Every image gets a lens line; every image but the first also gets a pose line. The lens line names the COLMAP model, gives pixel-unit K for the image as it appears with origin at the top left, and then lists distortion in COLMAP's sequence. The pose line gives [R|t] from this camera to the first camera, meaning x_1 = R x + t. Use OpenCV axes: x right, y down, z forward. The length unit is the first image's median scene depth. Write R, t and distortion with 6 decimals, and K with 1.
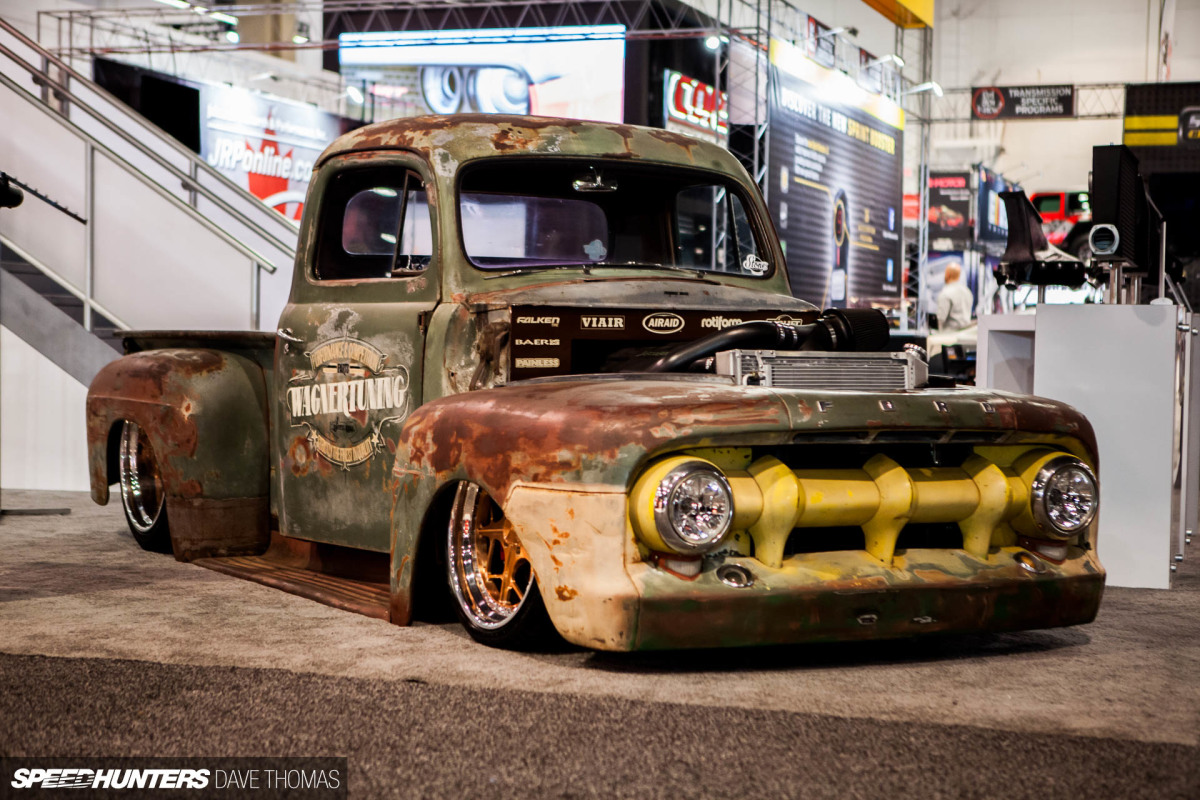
lens RADIAL K [[2128.9, 0, 600.0], [0, 2128.9, 400.0], [0, 0, 1]] dist [0.116524, 0.048214]
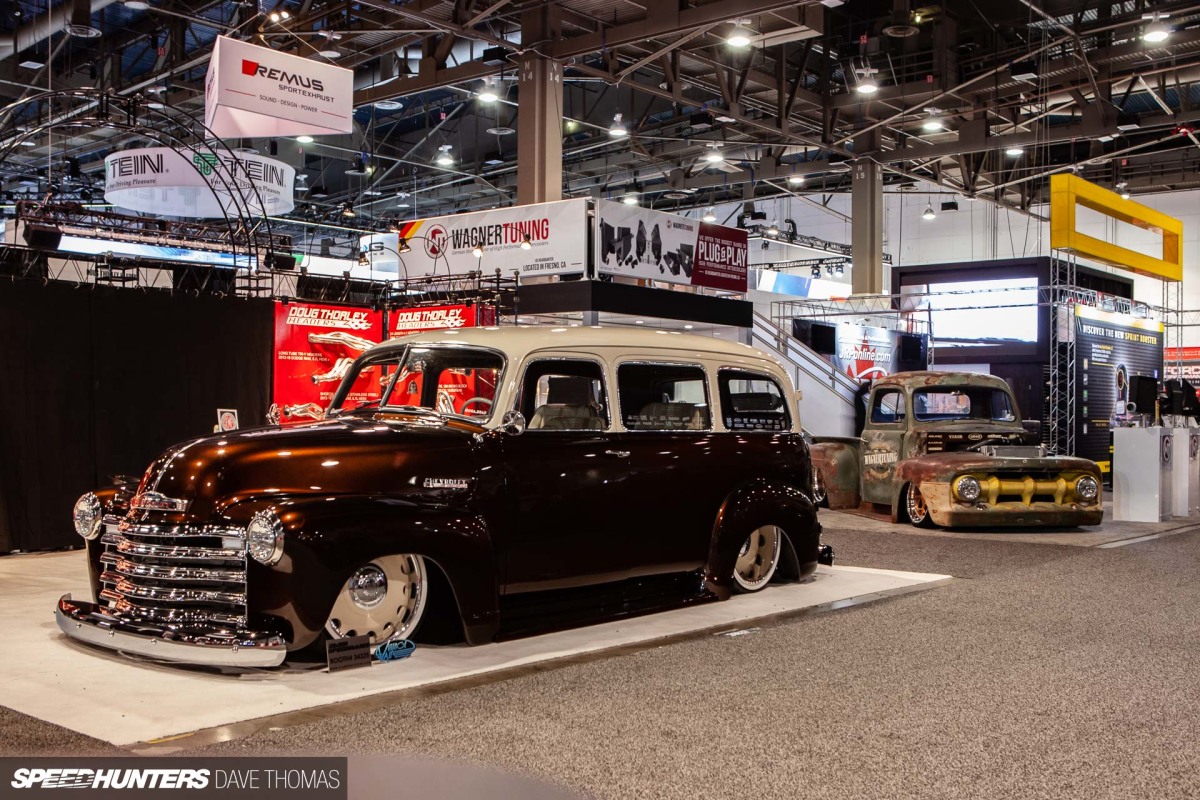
lens RADIAL K [[1281.2, 0, 600.0], [0, 1281.2, 400.0], [0, 0, 1]] dist [-0.051493, -0.004195]
pose [[0.934044, -0.014045, -0.356881, 0.195556], [-0.002165, 0.998986, -0.044980, -0.002293], [0.357151, 0.042786, 0.933066, -1.082791]]
